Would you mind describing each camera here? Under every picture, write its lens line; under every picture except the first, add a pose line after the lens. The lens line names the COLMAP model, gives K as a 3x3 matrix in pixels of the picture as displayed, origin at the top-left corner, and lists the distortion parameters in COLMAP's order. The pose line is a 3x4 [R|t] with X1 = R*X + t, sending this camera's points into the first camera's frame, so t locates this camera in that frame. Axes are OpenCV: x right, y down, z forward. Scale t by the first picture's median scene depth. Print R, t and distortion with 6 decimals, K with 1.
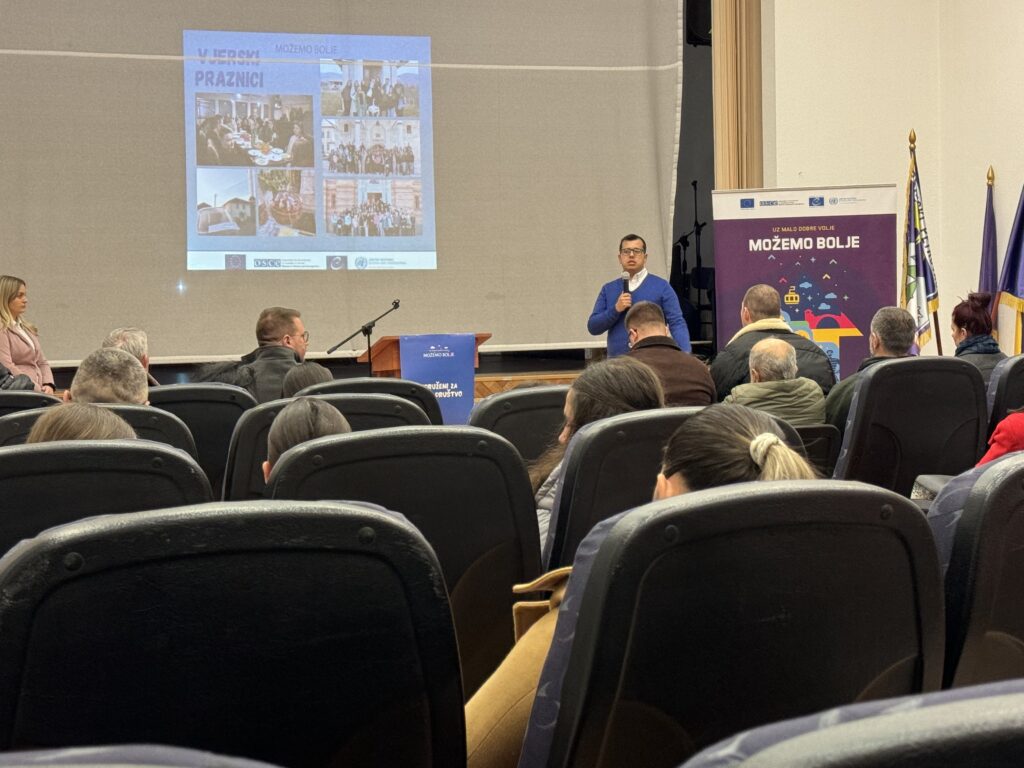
lens RADIAL K [[1770.1, 0, 510.1], [0, 1770.1, 384.1], [0, 0, 1]] dist [0.081353, 0.000000]
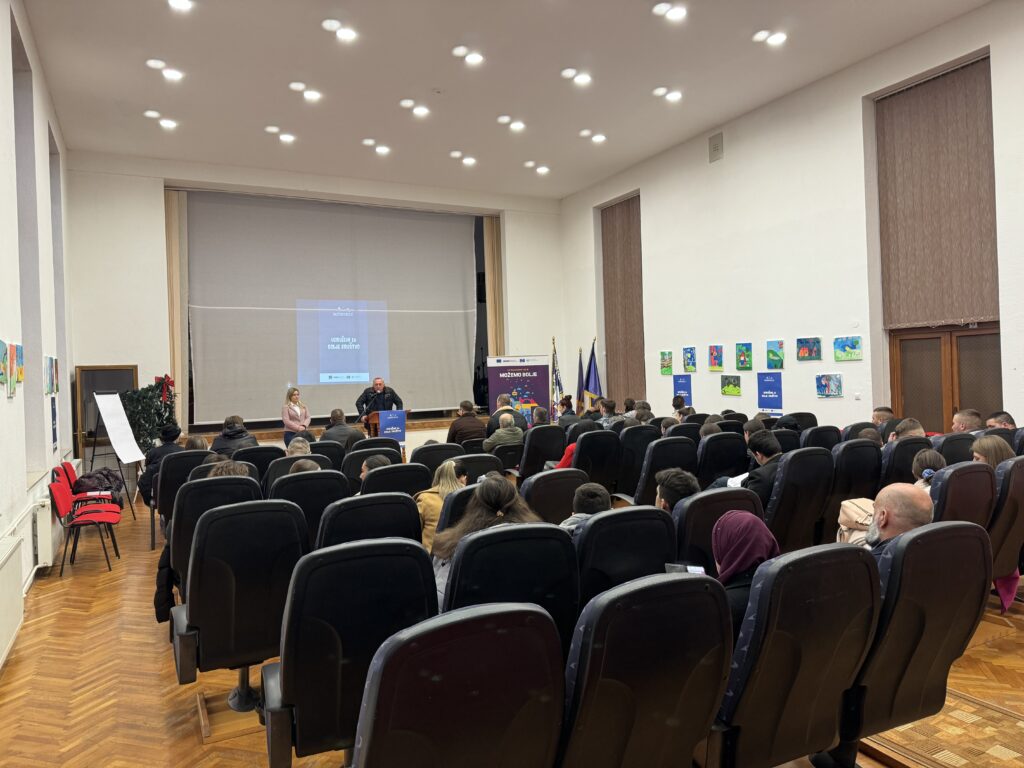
lens RADIAL K [[721.6, 0, 511.4], [0, 721.6, 384.6], [0, 0, 1]] dist [-0.000867, -0.000006]
pose [[0.989134, -0.006945, 0.146851, -0.021206], [0.011844, 0.999401, -0.032510, -0.024189], [-0.146537, 0.033896, 0.988624, -0.177709]]
